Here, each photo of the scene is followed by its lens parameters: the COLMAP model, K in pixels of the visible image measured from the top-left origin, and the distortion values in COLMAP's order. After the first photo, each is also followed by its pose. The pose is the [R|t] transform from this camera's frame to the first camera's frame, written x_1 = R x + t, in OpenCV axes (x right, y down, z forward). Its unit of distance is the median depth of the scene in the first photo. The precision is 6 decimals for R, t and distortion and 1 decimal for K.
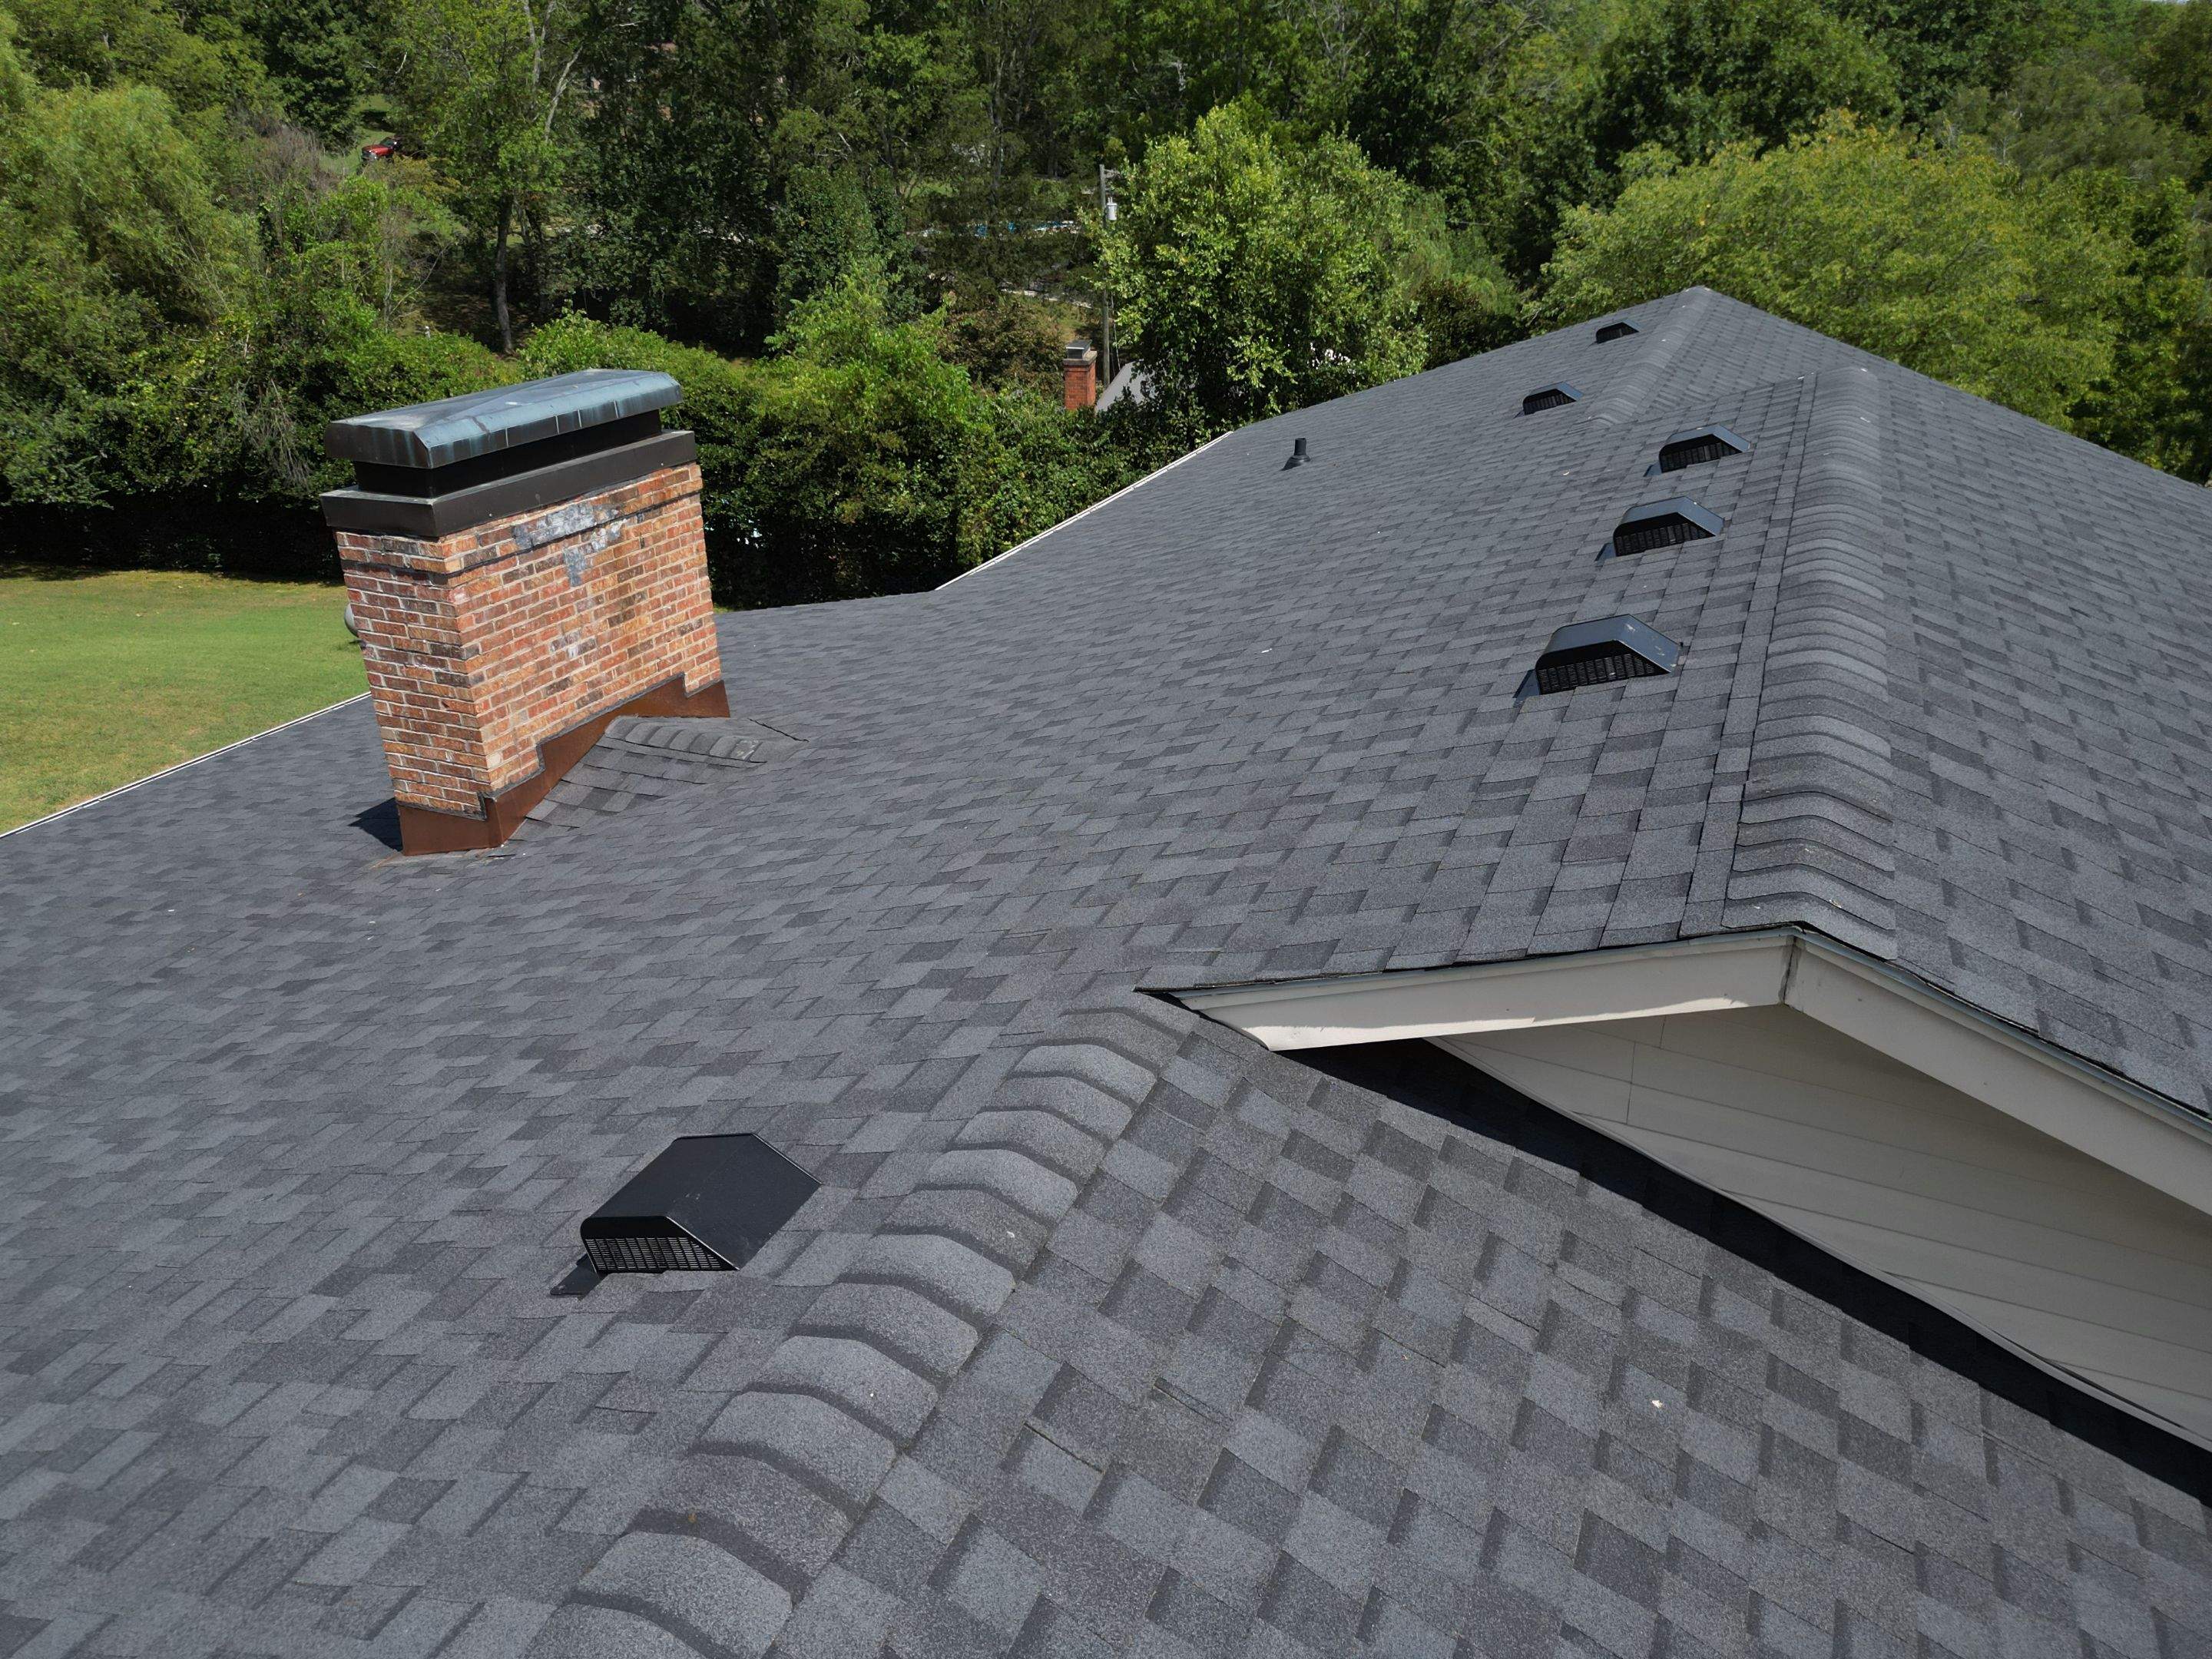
lens RADIAL K [[1547.1, 0, 1103.1], [0, 1547.1, 841.3], [0, 0, 1]] dist [0.069882, -0.065176]
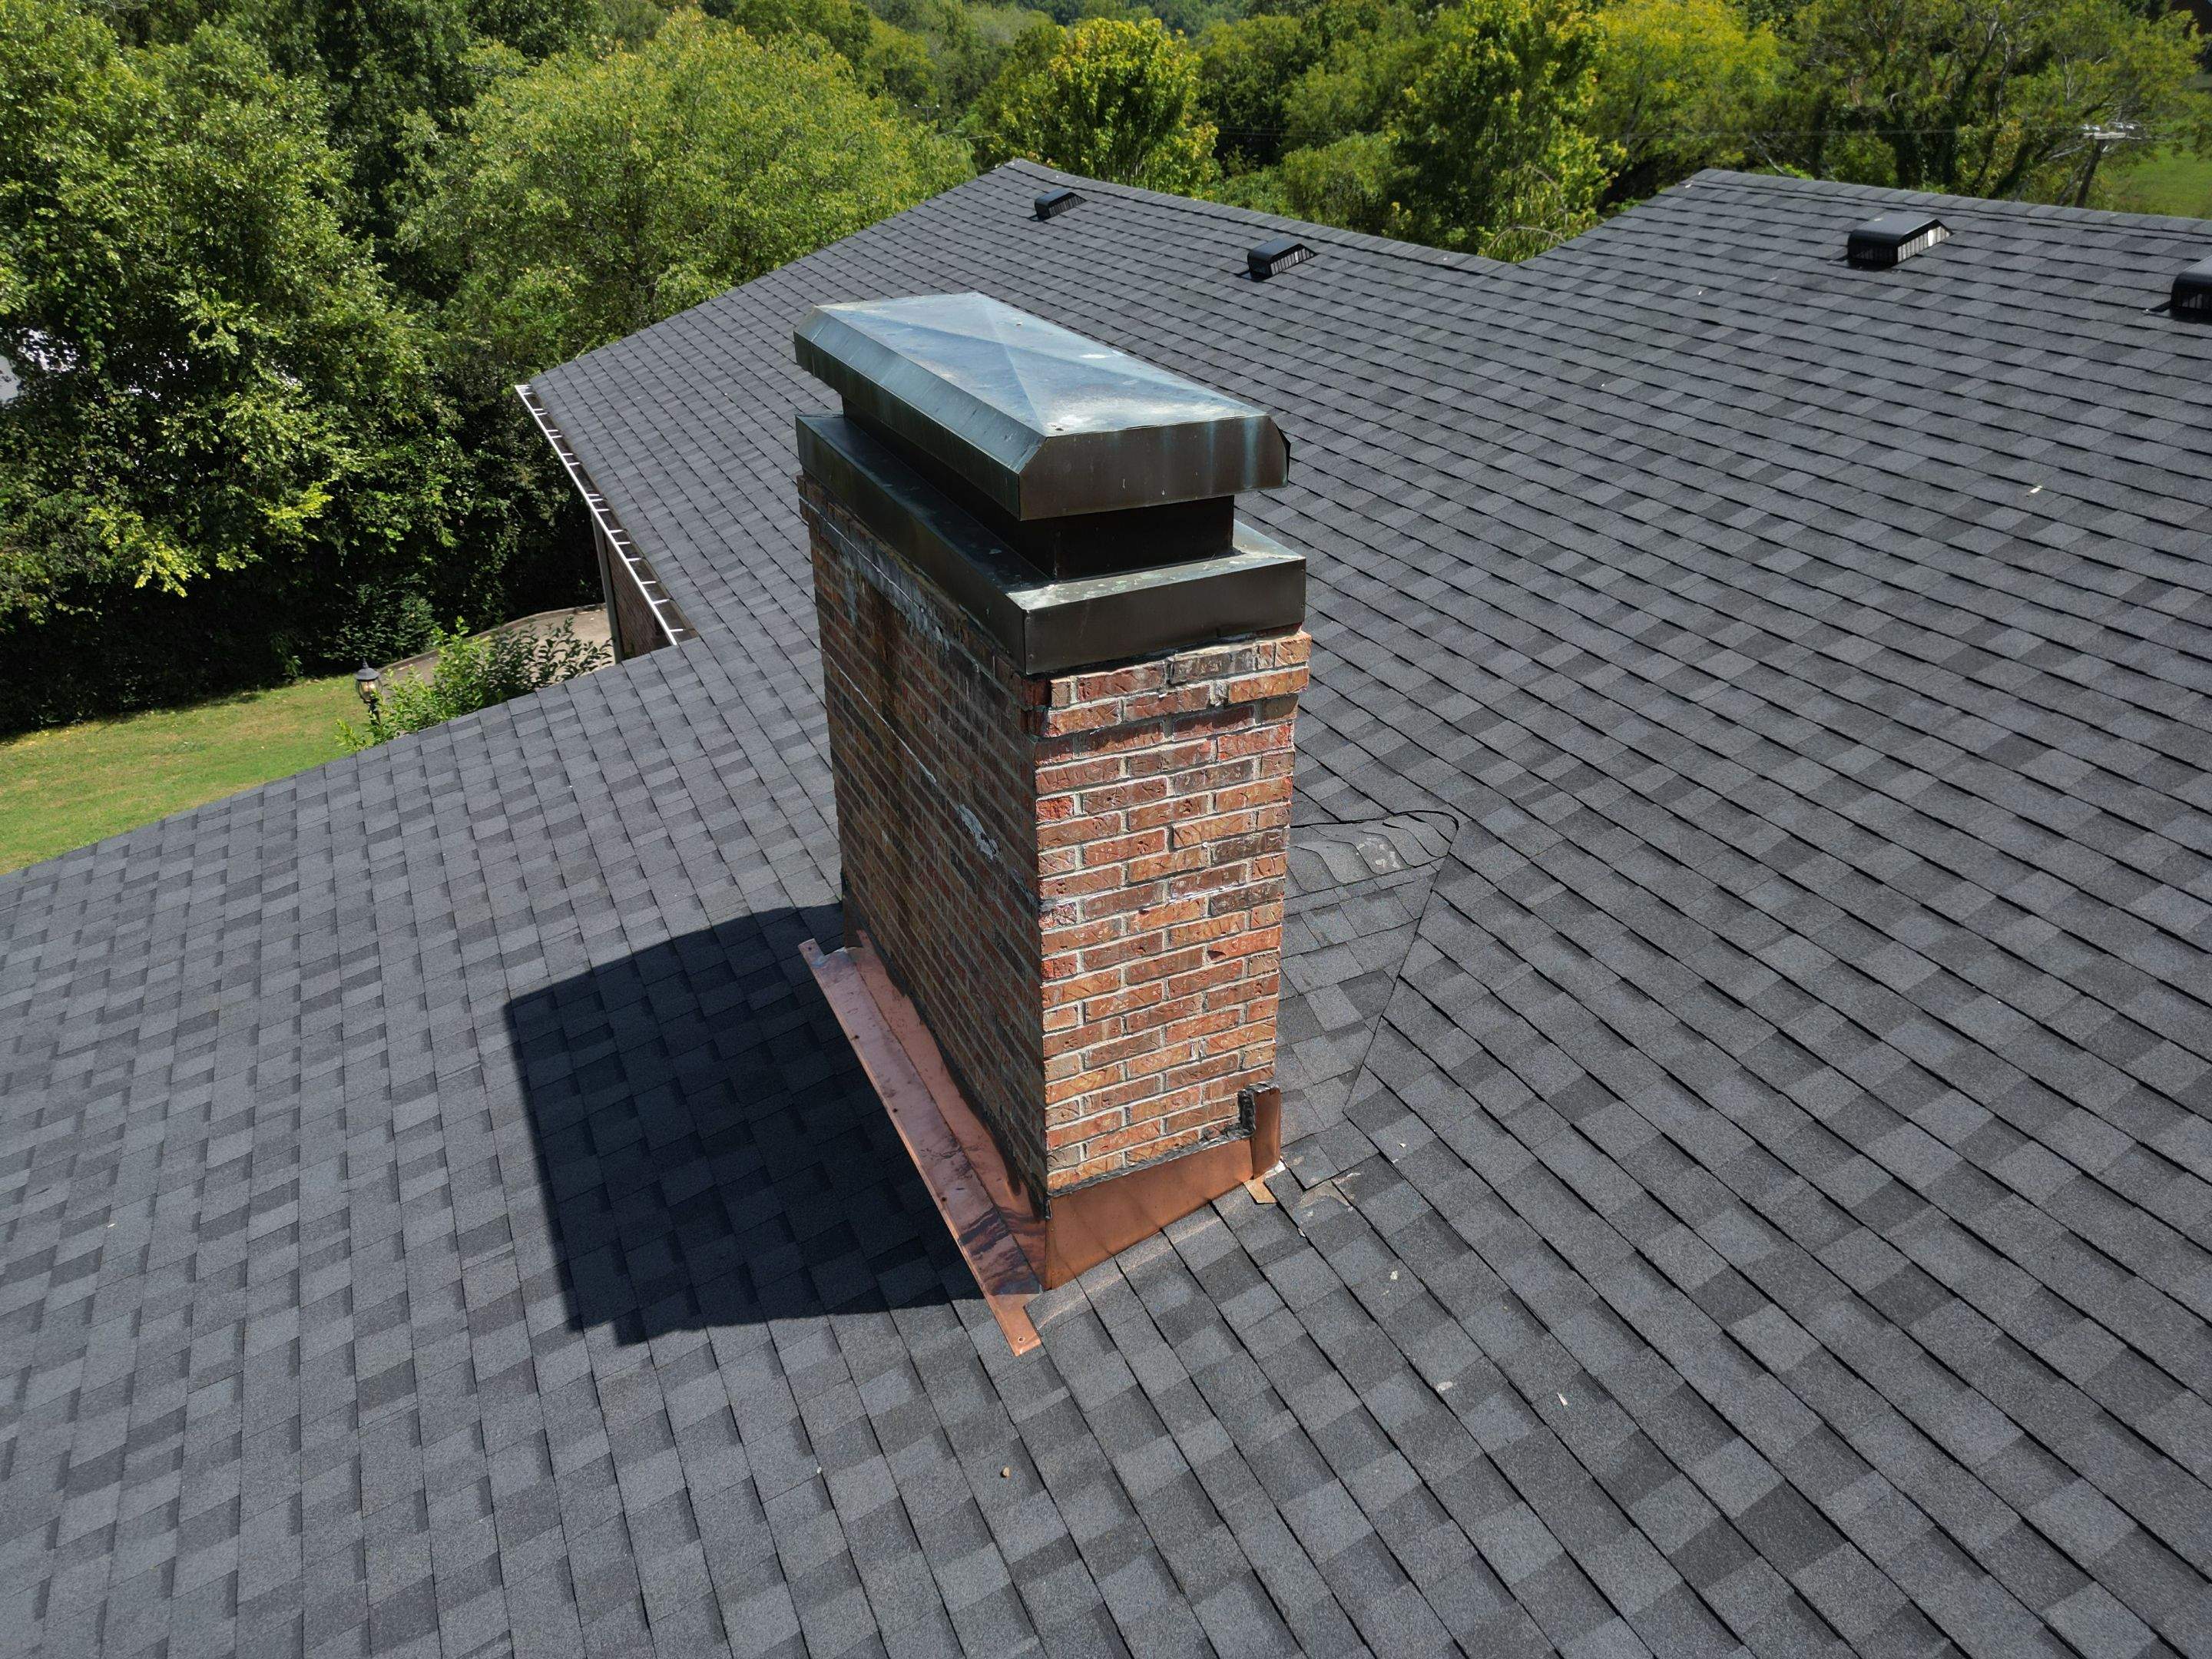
lens RADIAL K [[1547.1, 0, 1085.7], [0, 1547.1, 827.9], [0, 0, 1]] dist [0.069882, -0.065176]
pose [[0.668522, -0.336098, 0.663412, -0.202346], [0.318219, 0.935541, 0.153294, -0.056916], [-0.672171, 0.108630, 0.732383, 0.171458]]
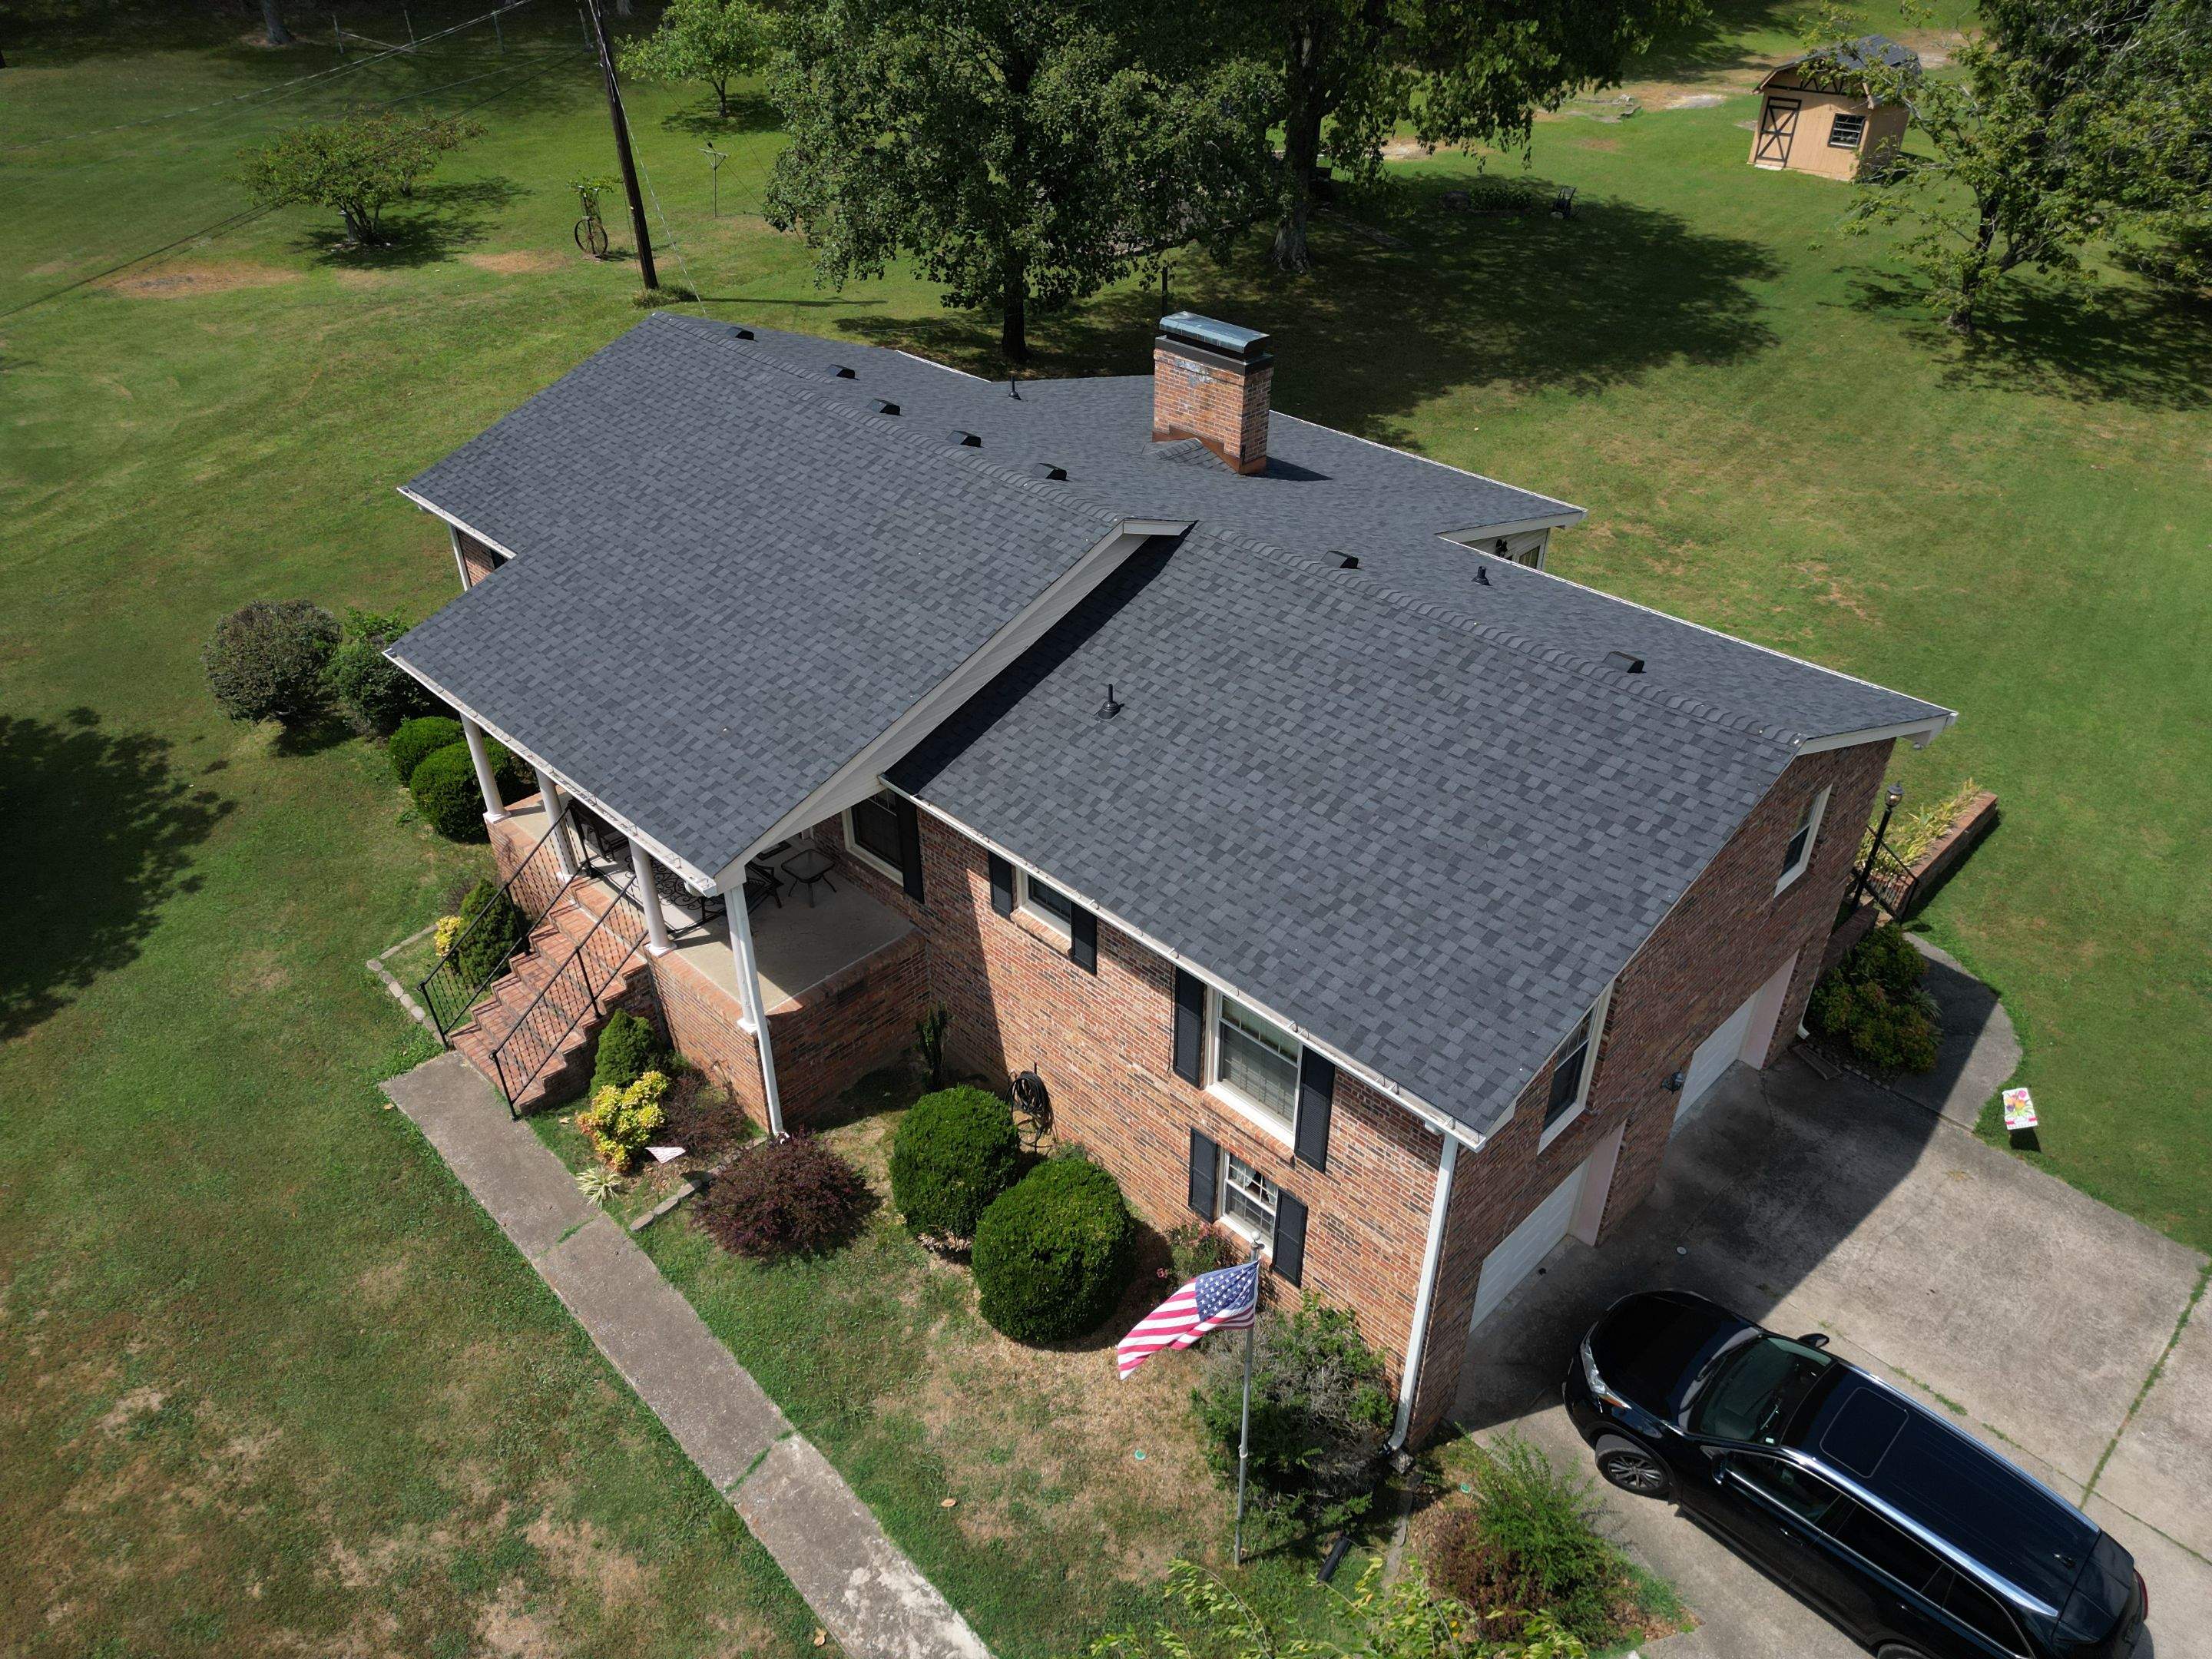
lens RADIAL K [[1547.1, 0, 1095.5], [0, 1547.1, 834.5], [0, 0, 1]] dist [0.069882, -0.065176]
pose [[-0.364325, 0.534393, -0.762687, 0.699713], [-0.396167, 0.652238, 0.646248, -0.412240], [0.842804, 0.537596, -0.025917, 0.384654]]
